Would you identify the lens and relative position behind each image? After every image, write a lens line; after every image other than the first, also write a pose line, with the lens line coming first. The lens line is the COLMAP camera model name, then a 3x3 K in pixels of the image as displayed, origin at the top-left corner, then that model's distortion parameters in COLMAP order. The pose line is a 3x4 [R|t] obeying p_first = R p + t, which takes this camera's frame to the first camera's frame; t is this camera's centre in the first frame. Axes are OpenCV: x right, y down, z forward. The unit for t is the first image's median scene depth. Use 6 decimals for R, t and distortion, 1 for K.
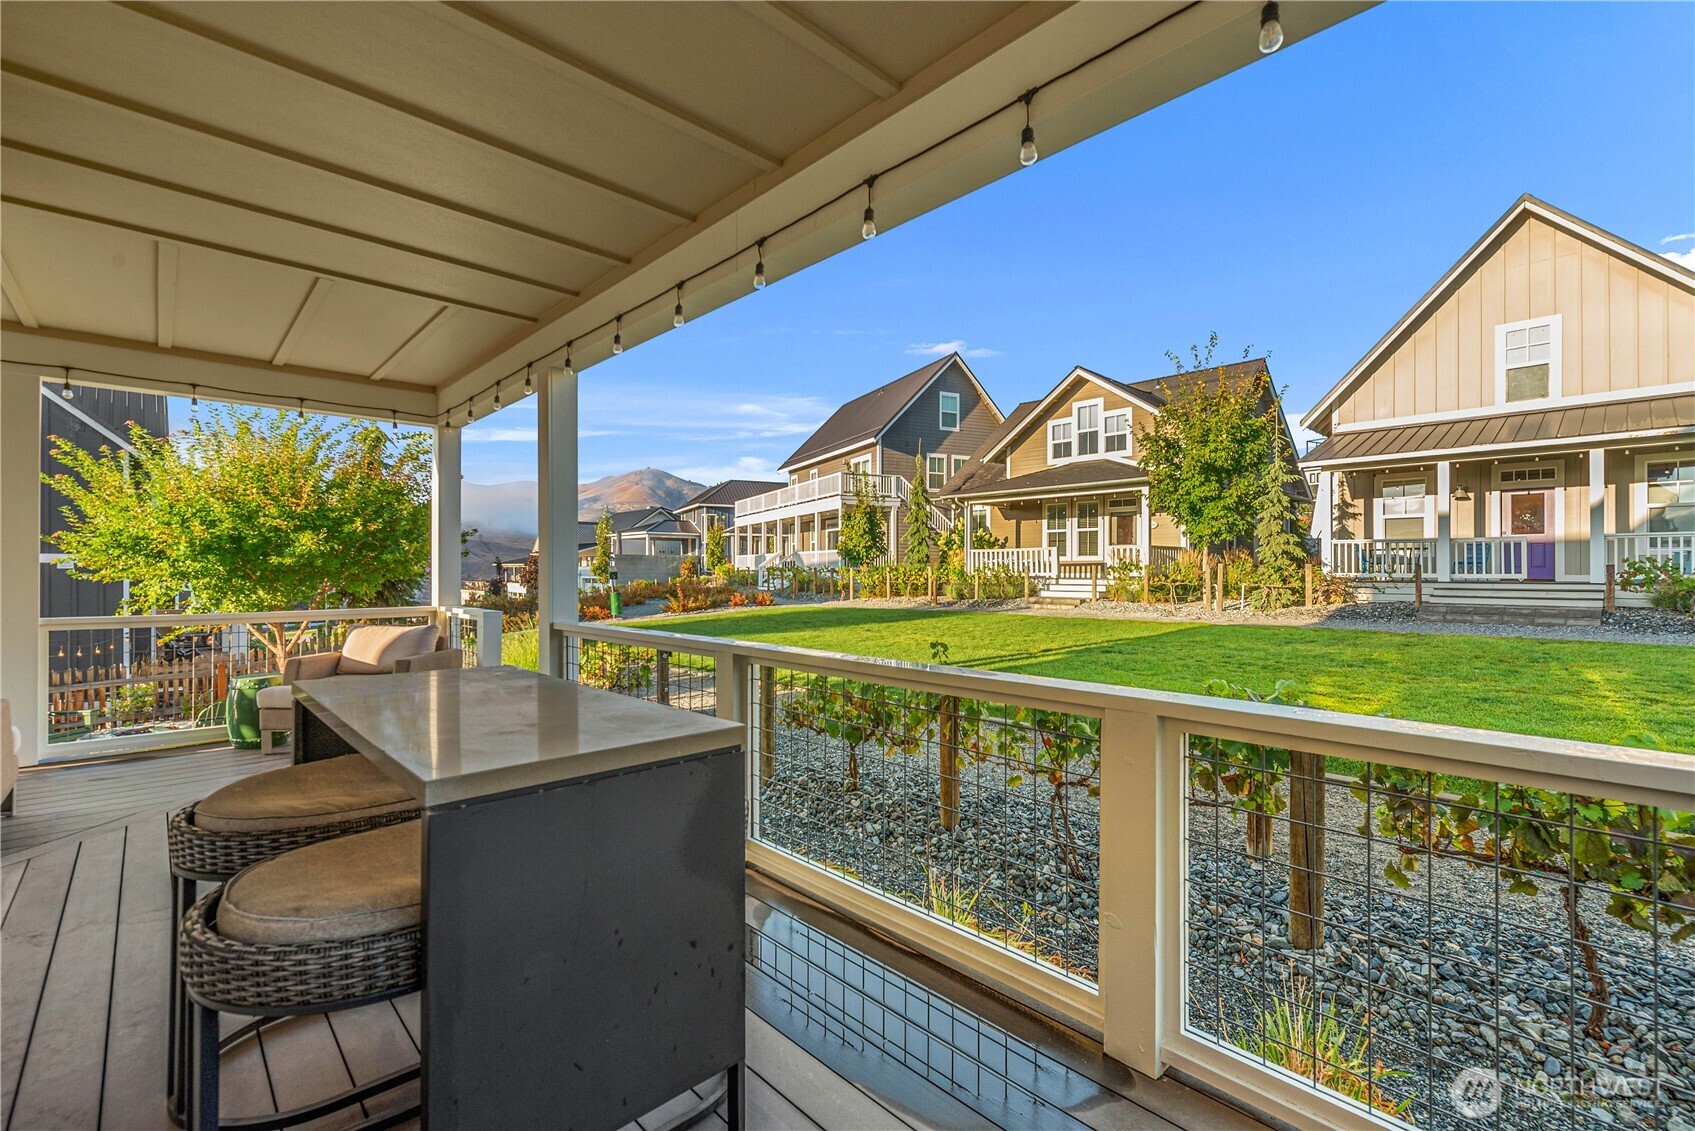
lens RADIAL K [[731.0, 0, 858.7], [0, 731.0, 573.6], [0, 0, 1]] dist [0.001594, -0.000880]
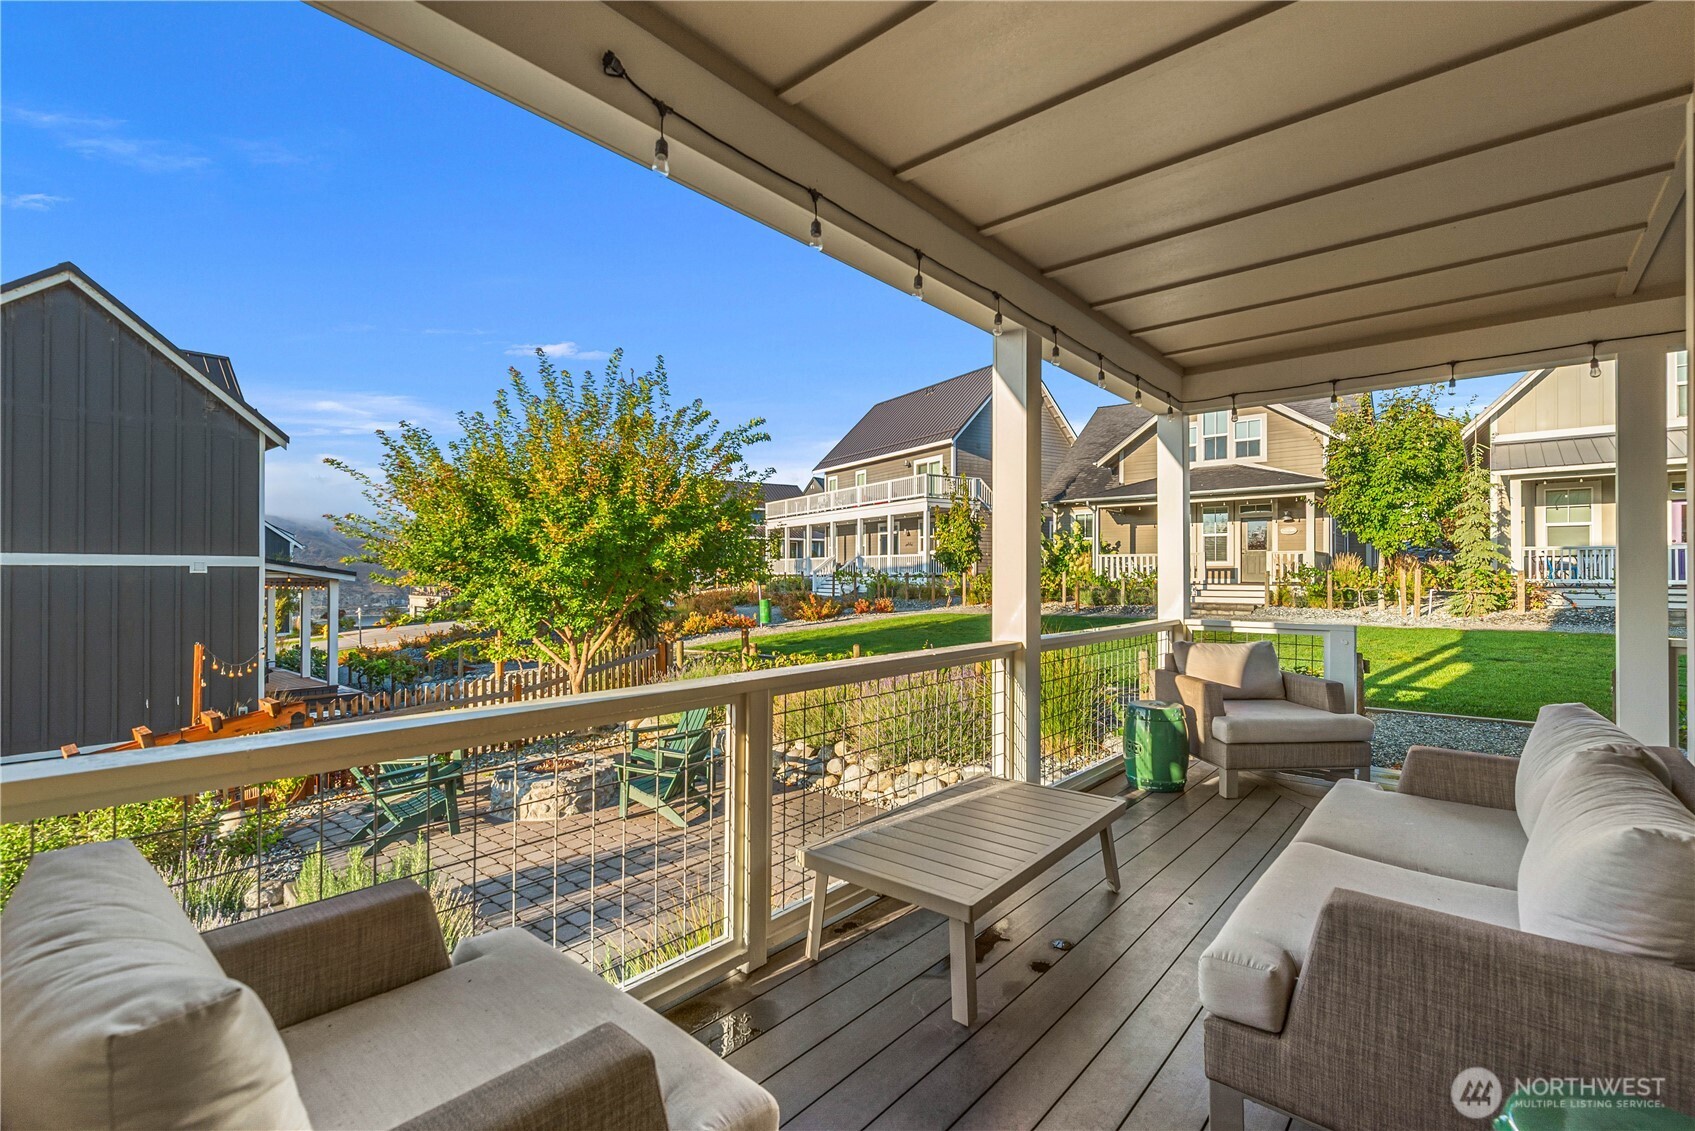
lens RADIAL K [[731.0, 0, 857.7], [0, 731.0, 575.2], [0, 0, 1]] dist [0.001594, -0.000880]
pose [[0.993162, 0.003656, 0.116687, -0.222790], [-0.002907, 0.999974, -0.006589, 0.002052], [-0.116708, 0.006204, 0.993147, 0.051249]]
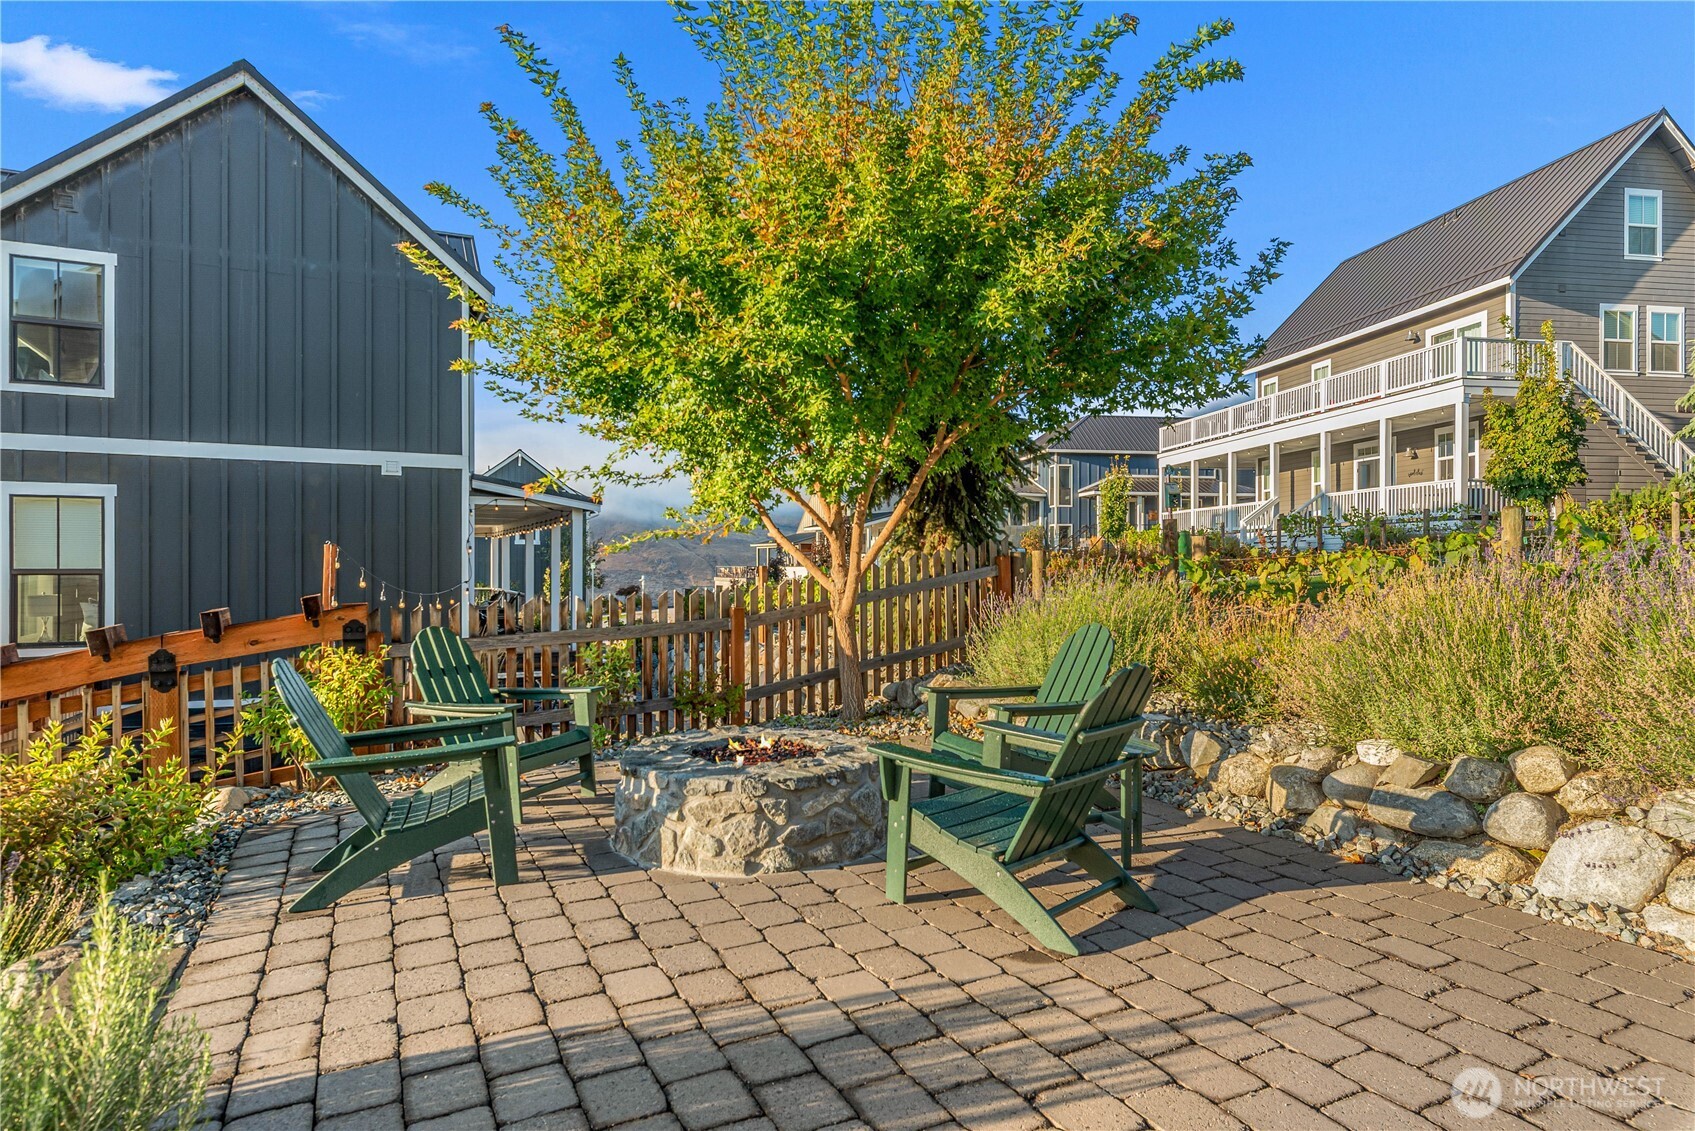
lens RADIAL K [[960.9, 0, 858.6], [0, 960.9, 572.8], [0, 0, 1]] dist [-0.000805, -0.003965]
pose [[0.955576, 0.002498, -0.294733, -0.239778], [-0.002391, 0.999997, 0.000722, 0.037720], [0.294734, 0.000015, 0.955579, 0.175165]]
